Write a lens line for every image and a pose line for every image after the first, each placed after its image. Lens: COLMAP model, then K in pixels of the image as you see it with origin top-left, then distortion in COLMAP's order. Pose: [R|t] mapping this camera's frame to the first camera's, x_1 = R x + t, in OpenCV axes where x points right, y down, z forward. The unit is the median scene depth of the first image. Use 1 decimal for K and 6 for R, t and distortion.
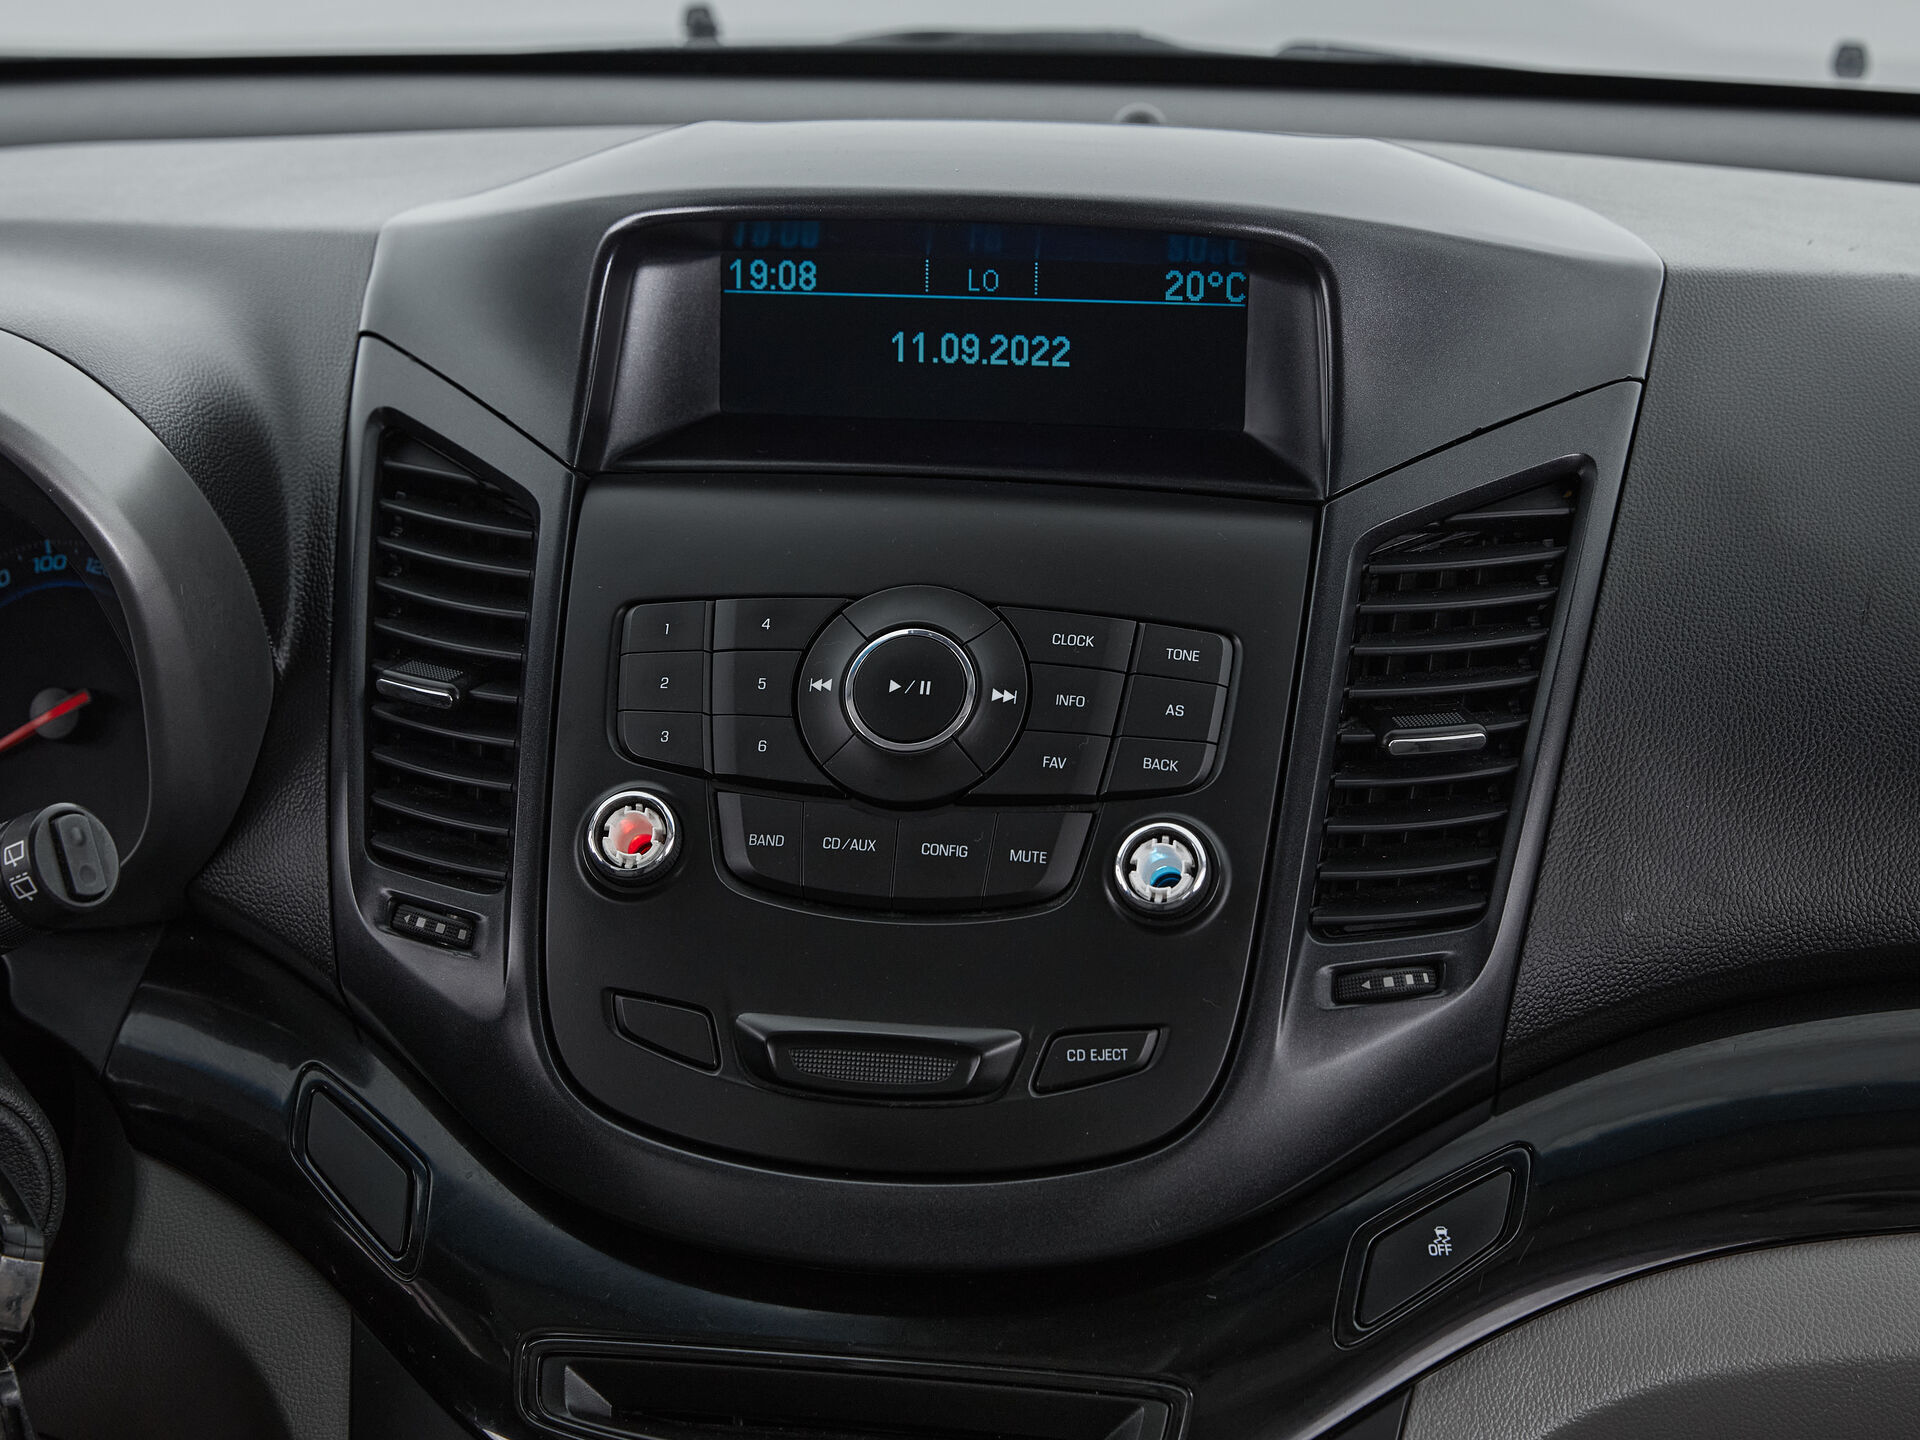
lens RADIAL K [[3997.6, 0, 960.0], [0, 3997.6, 720.0], [0, 0, 1]] dist [-0.238197, 0.146673]
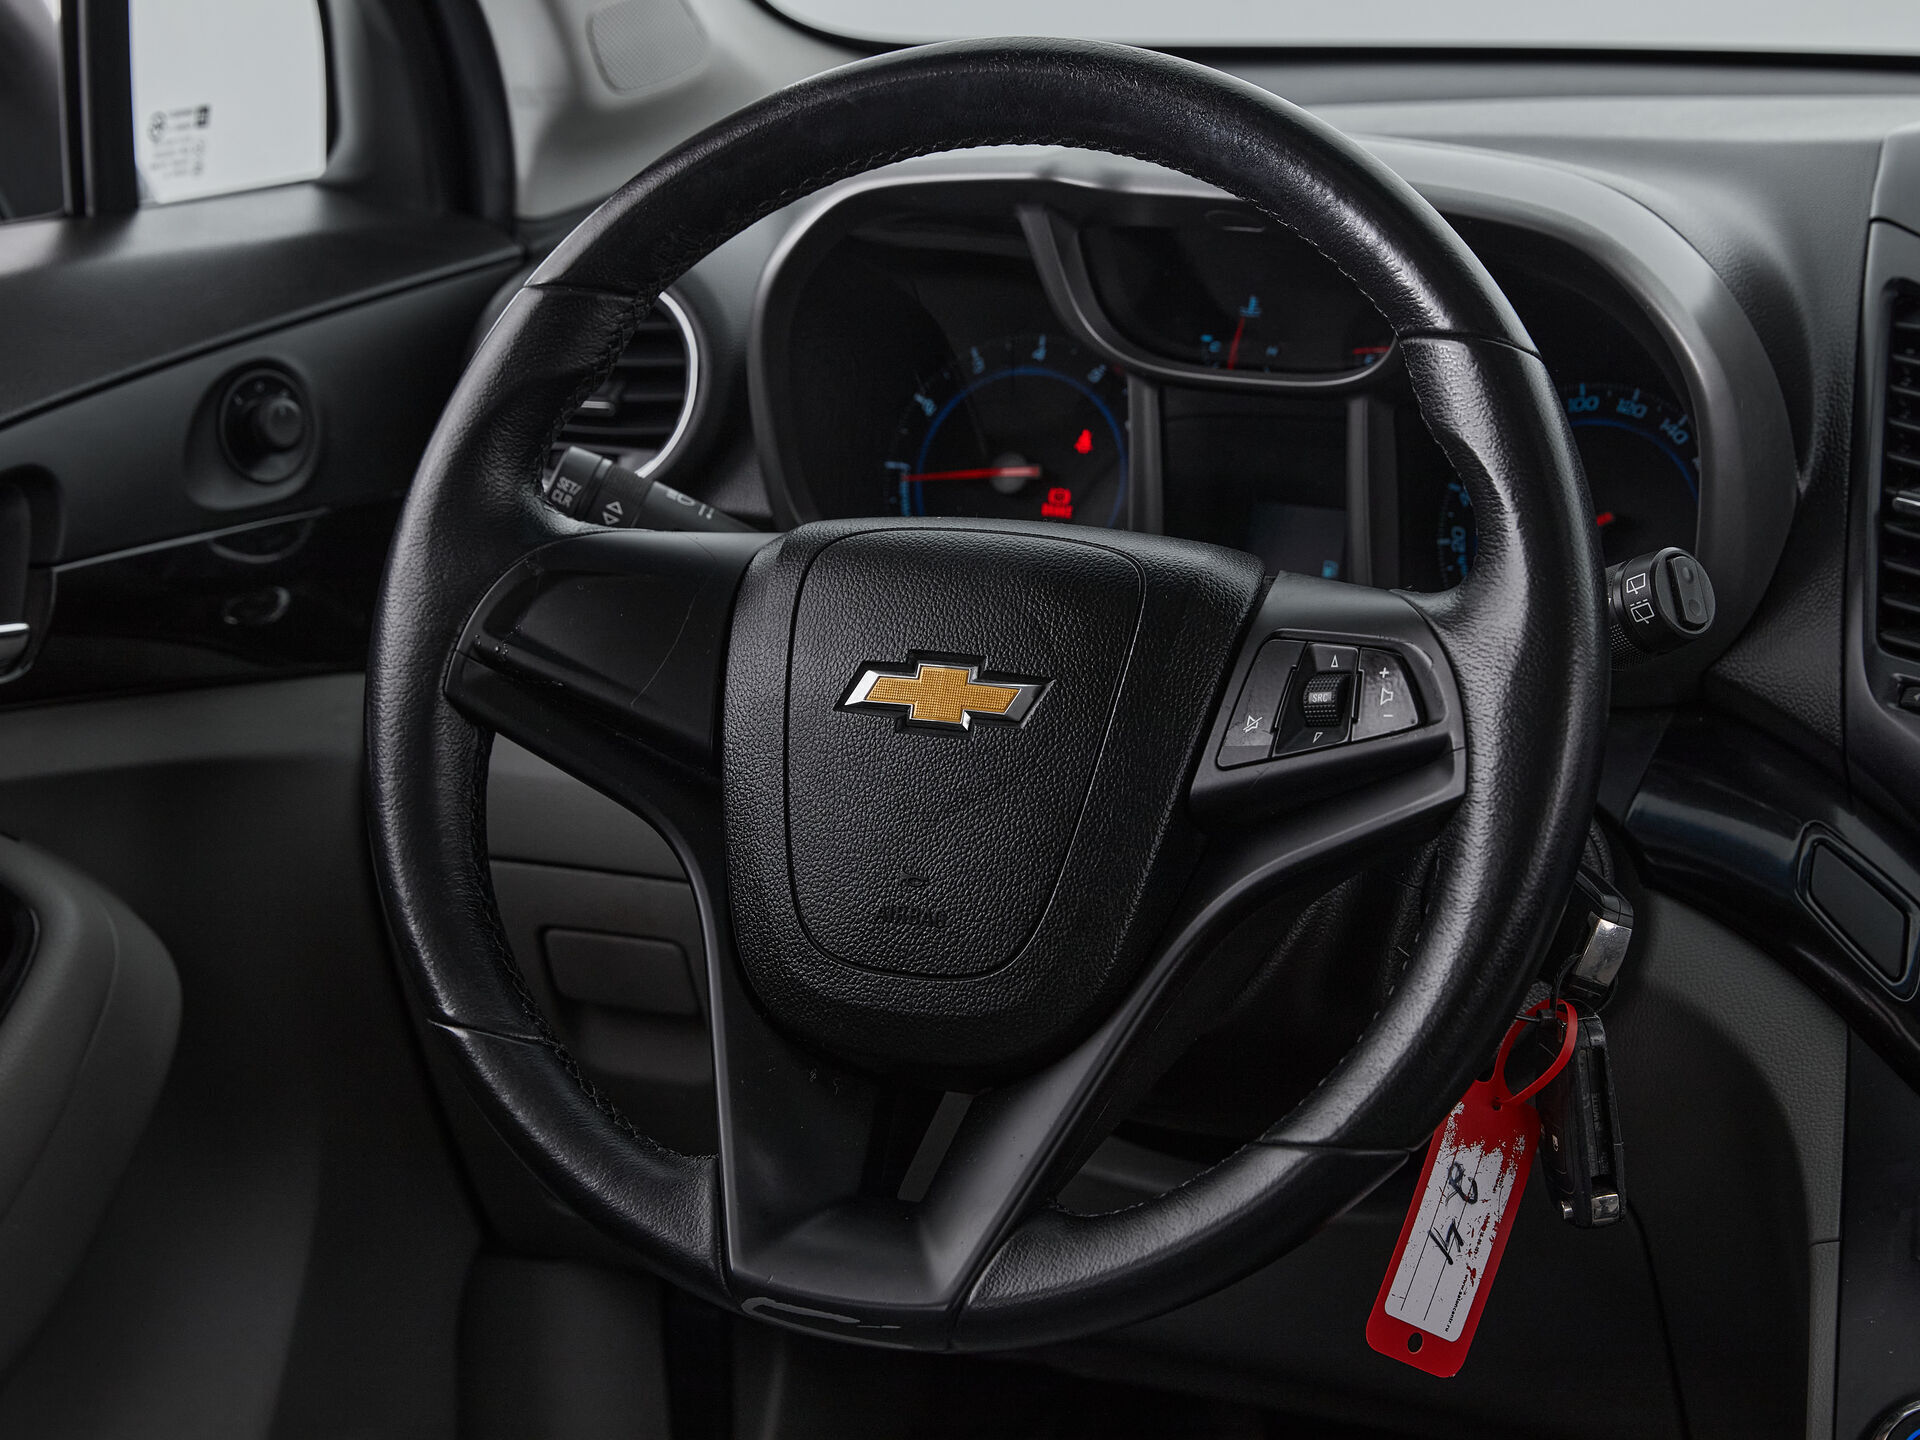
lens RADIAL K [[3997.6, 0, 960.0], [0, 3997.6, 720.0], [0, 0, 1]] dist [-0.238197, 0.146673]
pose [[0.966827, 0.067542, -0.246339, -0.123724], [-0.079094, 0.996169, -0.037294, 0.120912], [0.242877, 0.055541, 0.968466, -0.186308]]
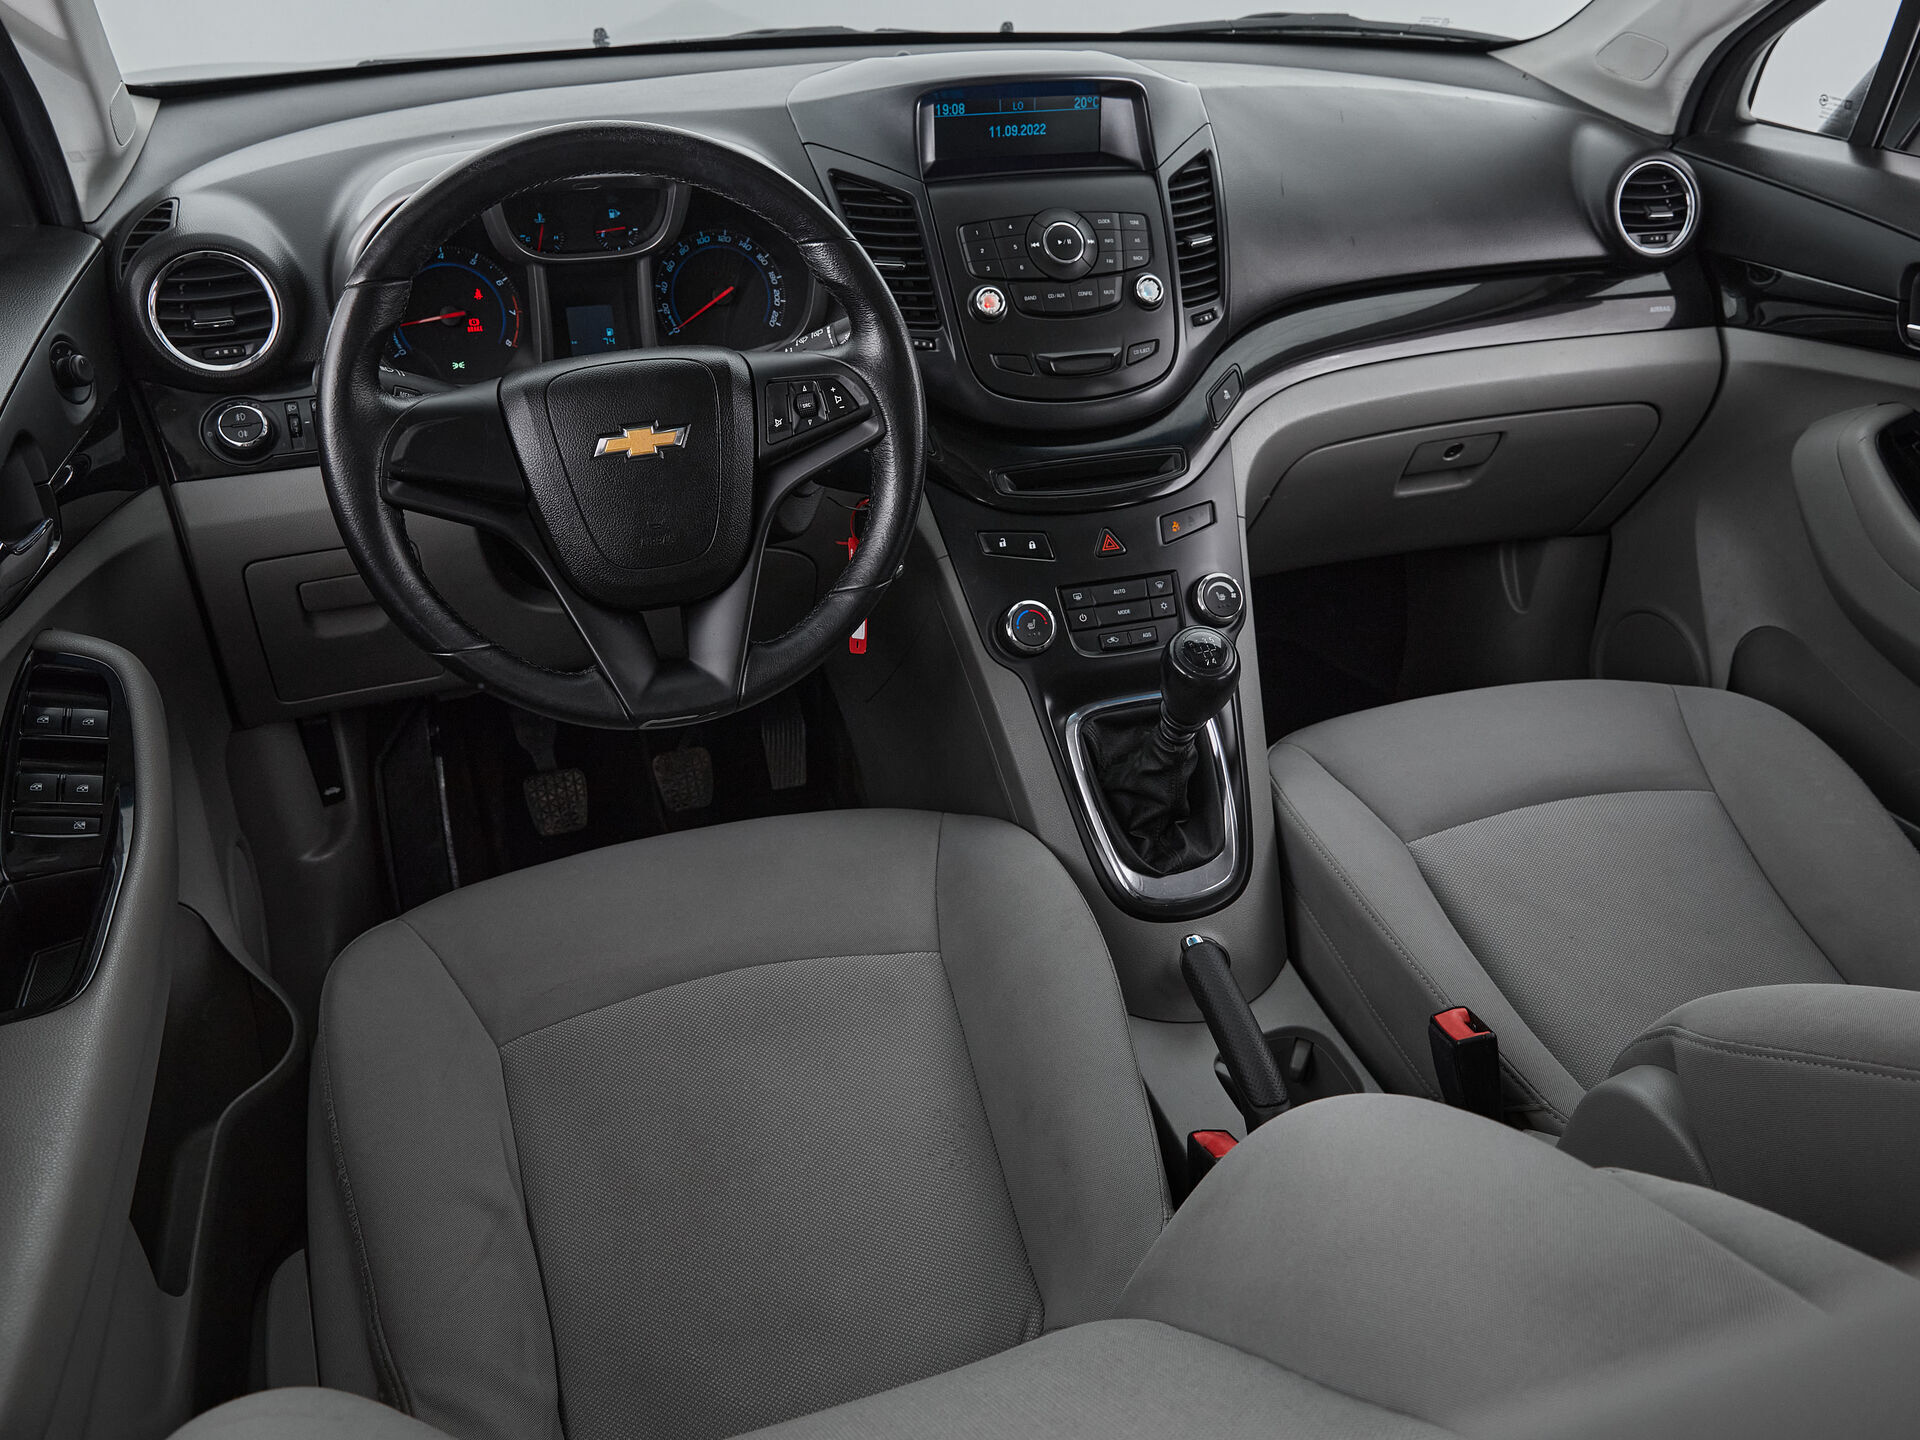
lens RADIAL K [[1453.1, 0, 960.0], [0, 1453.1, 720.0], [0, 0, 1]] dist [-0.036331, 0.001711]
pose [[0.889638, -0.236836, 0.390452, -0.592095], [0.124440, 0.948375, 0.291718, 0.005839], [-0.439384, -0.210936, 0.873182, -0.026673]]
